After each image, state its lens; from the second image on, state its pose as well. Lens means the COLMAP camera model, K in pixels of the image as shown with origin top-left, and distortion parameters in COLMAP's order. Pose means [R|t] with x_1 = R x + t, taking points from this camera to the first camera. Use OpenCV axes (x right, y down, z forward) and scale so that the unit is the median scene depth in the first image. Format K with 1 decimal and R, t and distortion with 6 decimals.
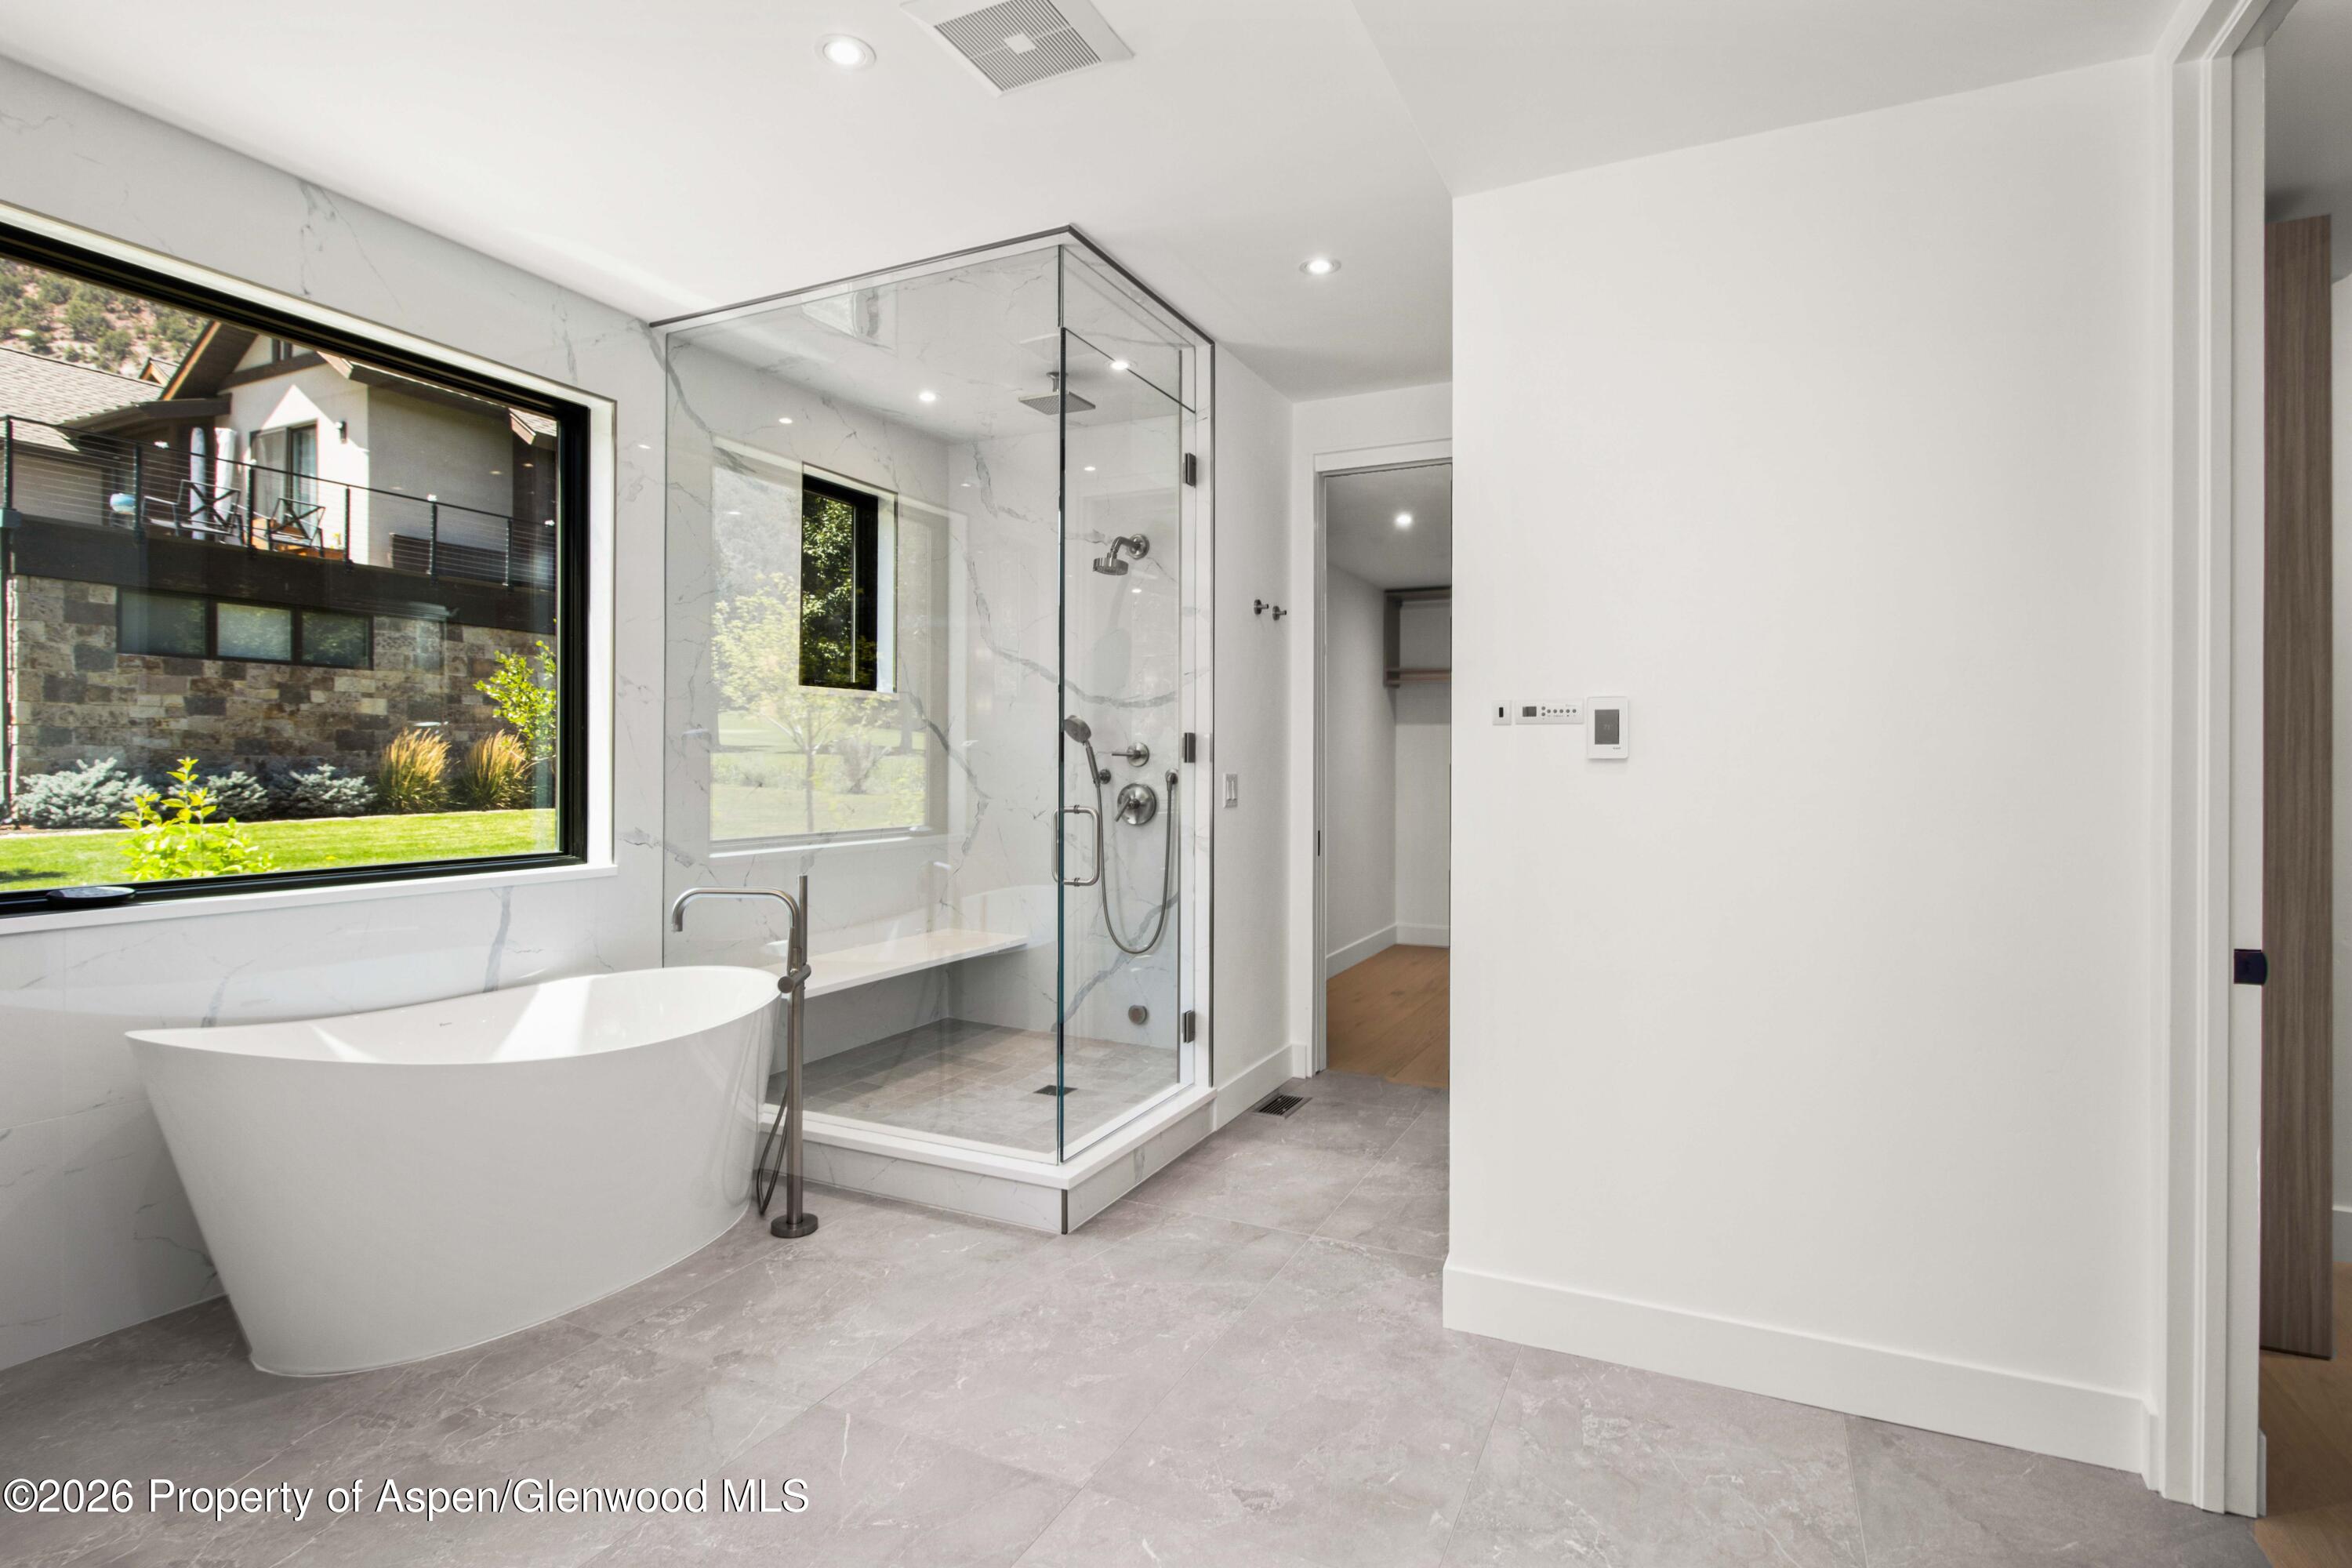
lens RADIAL K [[1133.6, 0, 1179.3], [0, 1133.6, 772.4], [0, 0, 1]] dist [-0.000675, -0.003625]
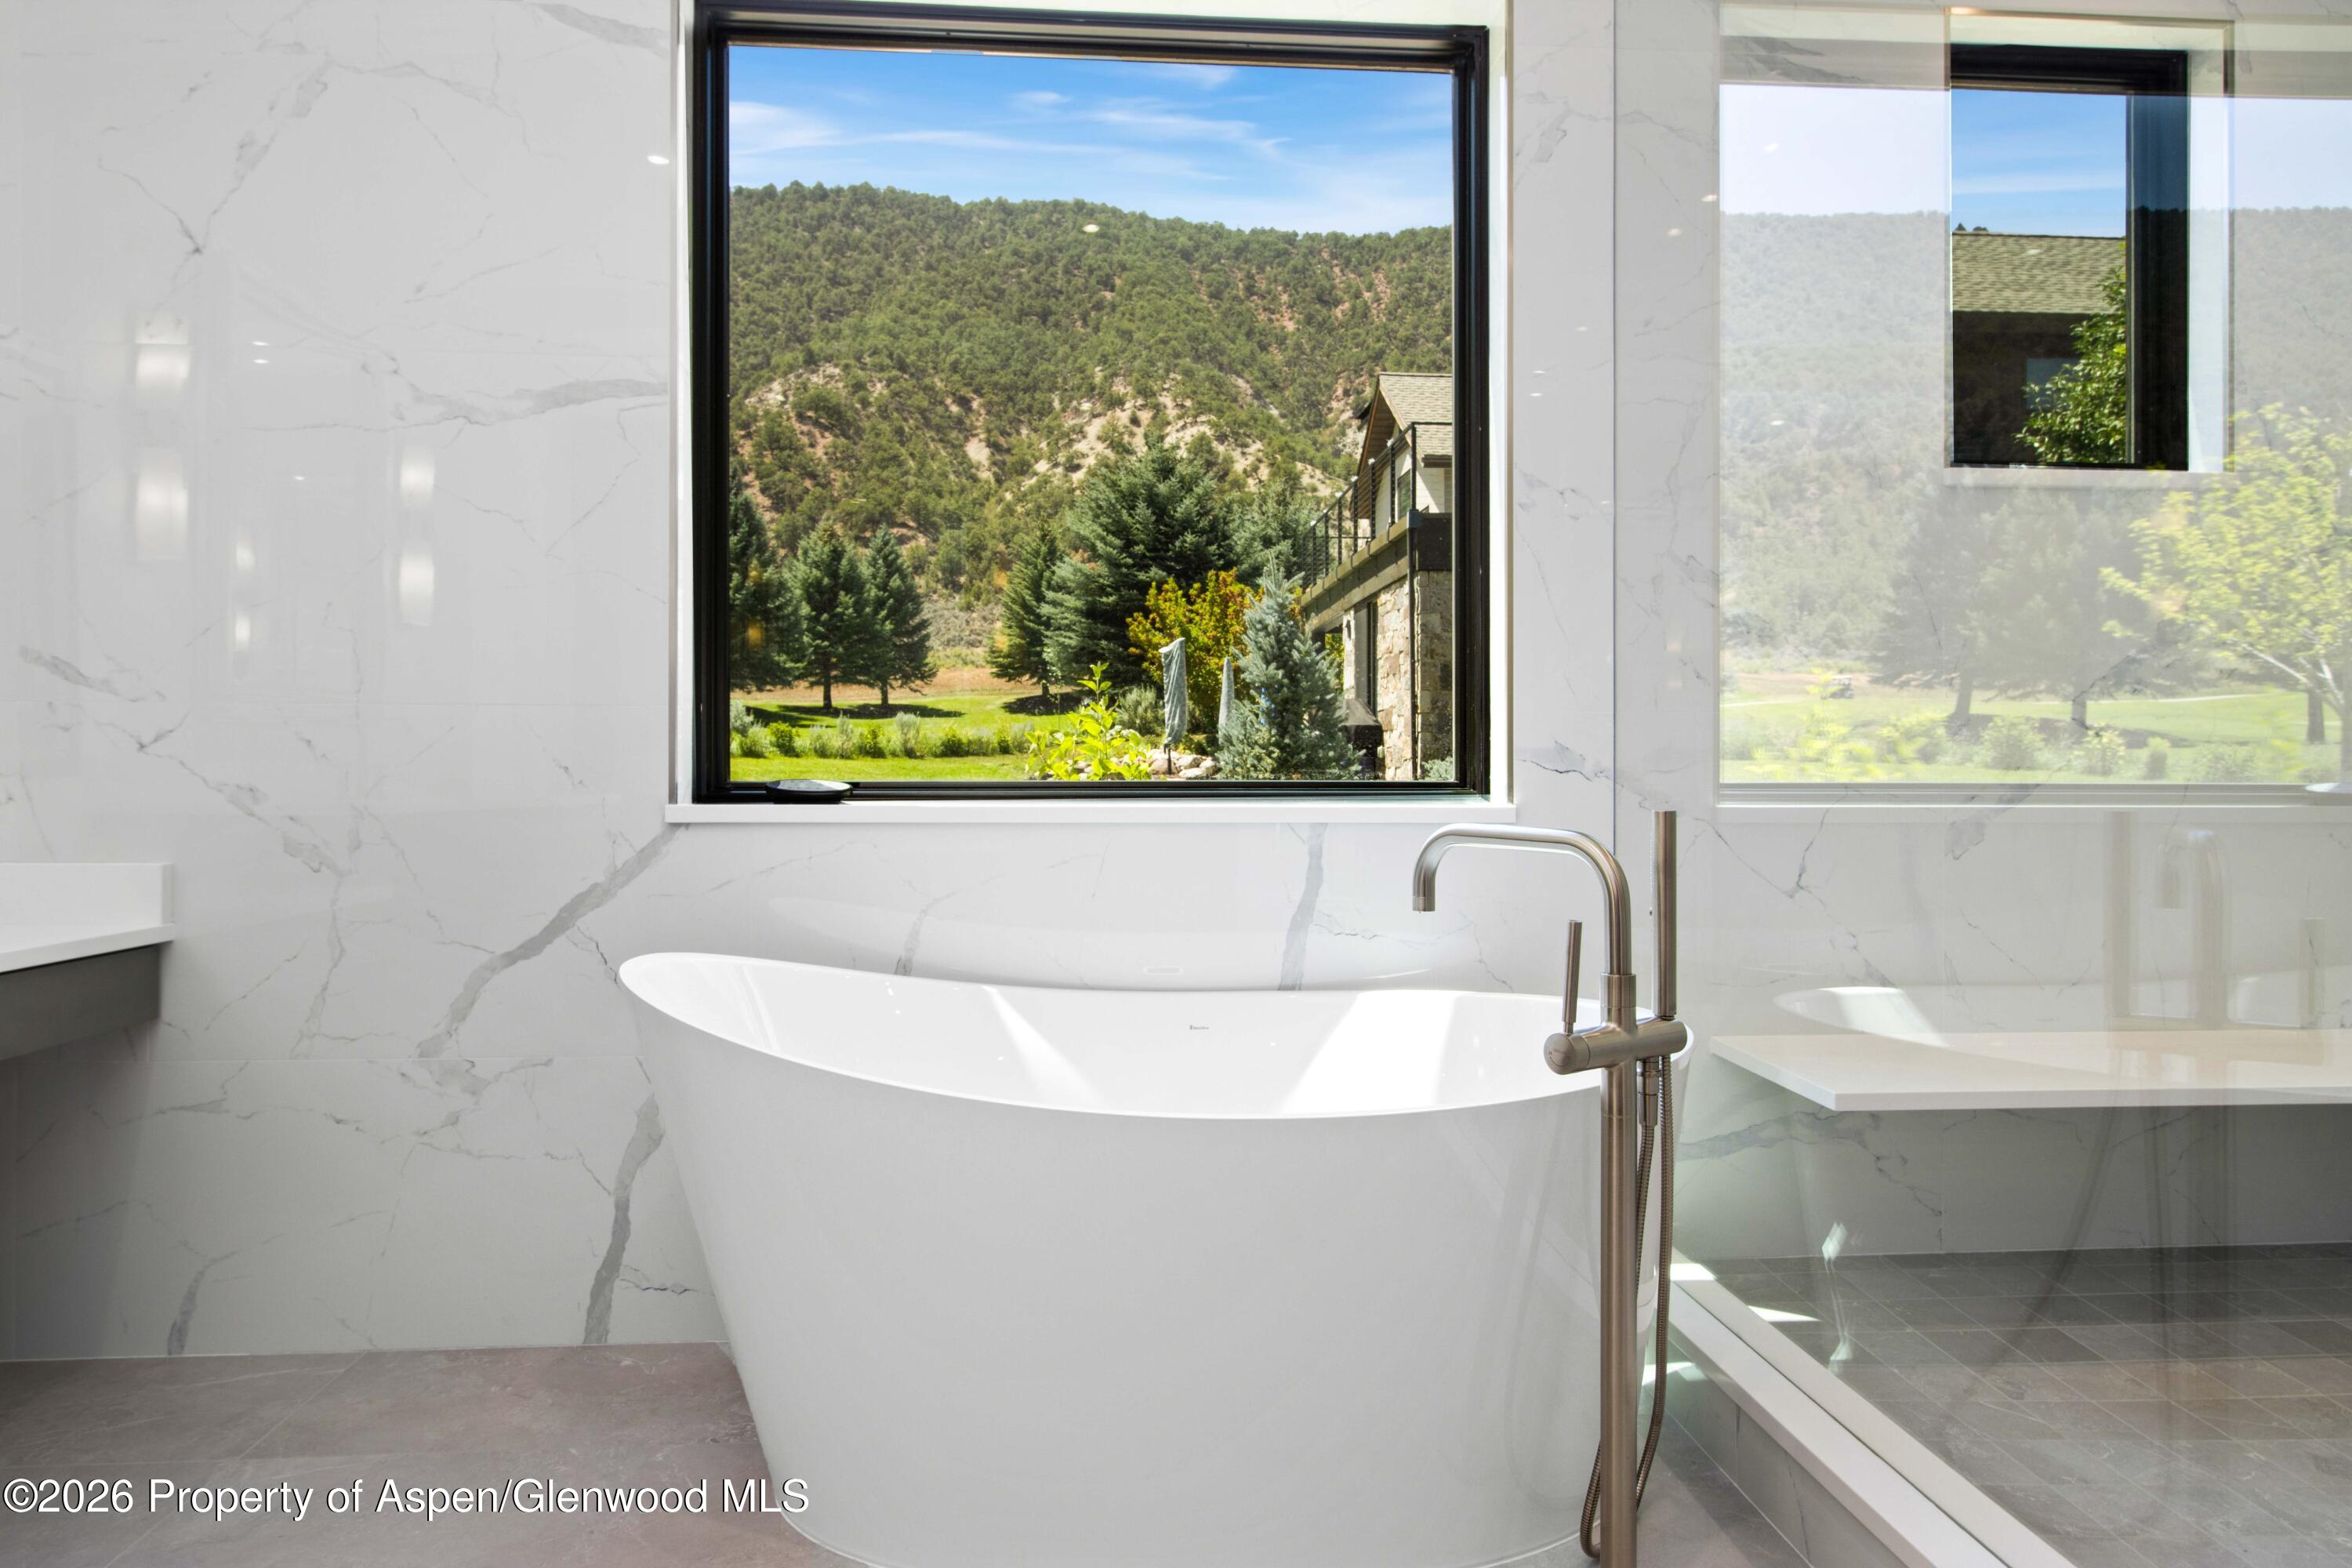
lens RADIAL K [[1427.1, 0, 1162.7], [0, 1427.1, 765.9], [0, 0, 1]] dist [-0.004300, -0.002294]
pose [[0.490029, -0.004591, -0.871694, 0.011656], [-0.005642, 0.999948, -0.008438, 0.019359], [0.871688, 0.009053, 0.489978, 0.138886]]
